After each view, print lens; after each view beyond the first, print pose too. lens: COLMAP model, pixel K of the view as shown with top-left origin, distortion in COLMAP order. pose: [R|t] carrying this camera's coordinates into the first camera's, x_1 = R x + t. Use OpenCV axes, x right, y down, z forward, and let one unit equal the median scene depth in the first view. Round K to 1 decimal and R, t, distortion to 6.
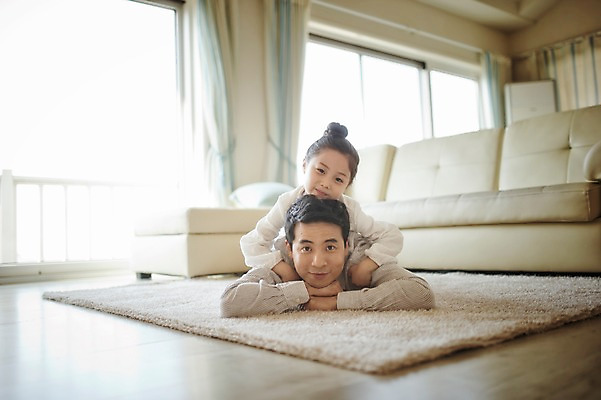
lens RADIAL K [[611.4, 0, 300.5], [0, 611.4, 200.0], [0, 0, 1]] dist [-0.001633, -0.004225]
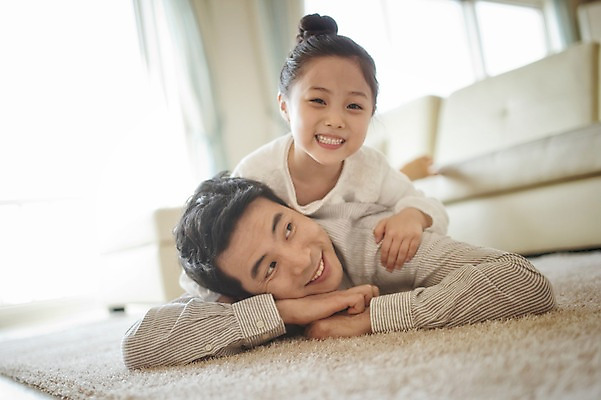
lens RADIAL K [[618.7, 0, 285.2], [0, 618.7, 215.5], [0, 0, 1]] dist [-0.007270, 0.011838]
pose [[0.987422, -0.120179, -0.102737, 0.039717], [0.119170, 0.992746, -0.015927, 0.053878], [0.103906, 0.003483, 0.994581, 0.317723]]
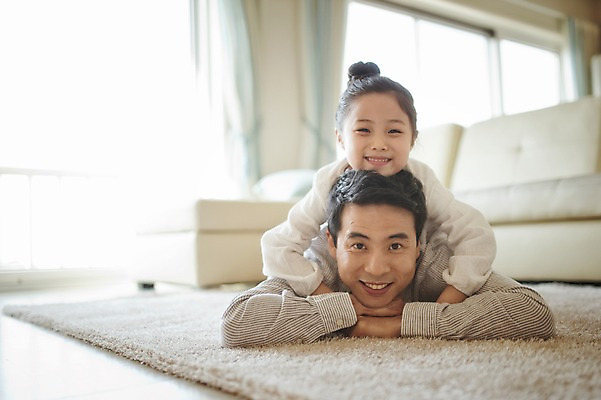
lens RADIAL K [[611.4, 0, 300.5], [0, 611.4, 200.0], [0, 0, 1]] dist [-0.001633, -0.004225]
pose [[0.997689, -0.001180, -0.067943, -0.001286], [-0.000484, 0.999701, -0.024467, 0.036047], [0.067951, 0.024443, 0.997389, 0.246631]]
